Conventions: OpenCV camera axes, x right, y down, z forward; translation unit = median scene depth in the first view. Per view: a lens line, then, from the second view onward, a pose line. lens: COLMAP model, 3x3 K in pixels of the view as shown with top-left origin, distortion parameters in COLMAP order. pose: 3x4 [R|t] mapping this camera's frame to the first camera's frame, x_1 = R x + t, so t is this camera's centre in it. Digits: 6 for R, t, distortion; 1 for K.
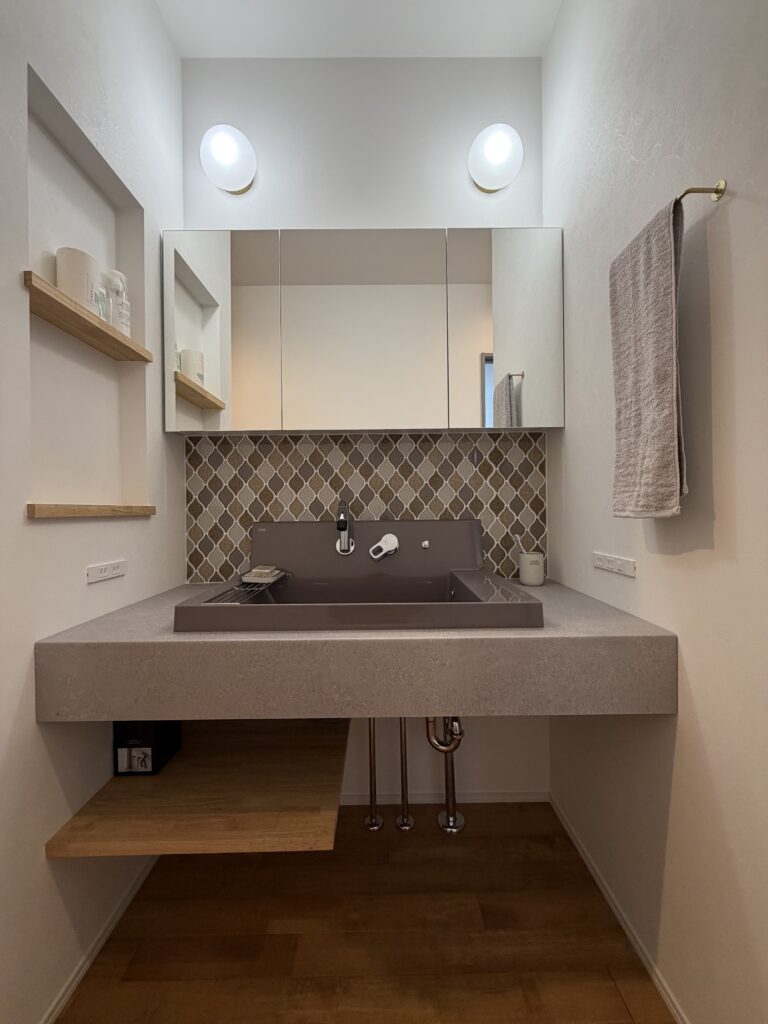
lens RADIAL K [[408.8, 0, 384.1], [0, 408.8, 510.0], [0, 0, 1]] dist [-0.000906, 0.000228]
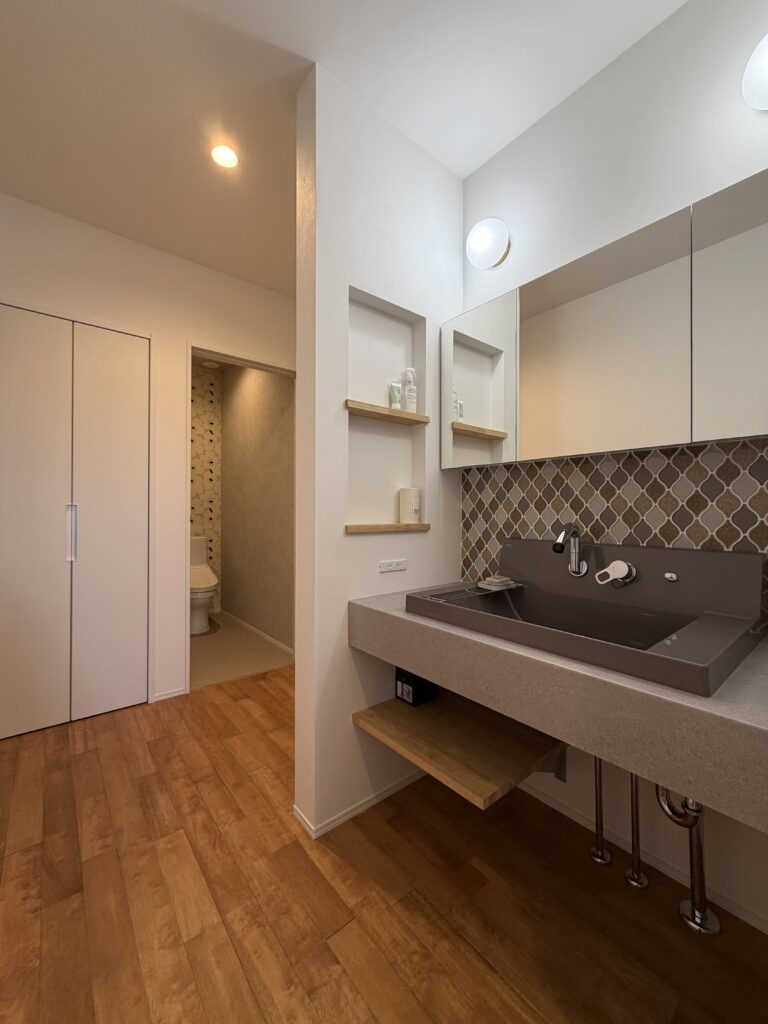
lens RADIAL K [[408.8, 0, 384.1], [0, 408.8, 510.0], [0, 0, 1]] dist [-0.000906, 0.000228]
pose [[0.628083, 0.011048, -0.778068, 0.386284], [-0.010487, 0.999929, 0.005732, -0.055193], [0.778076, 0.004559, 0.628154, -0.015709]]
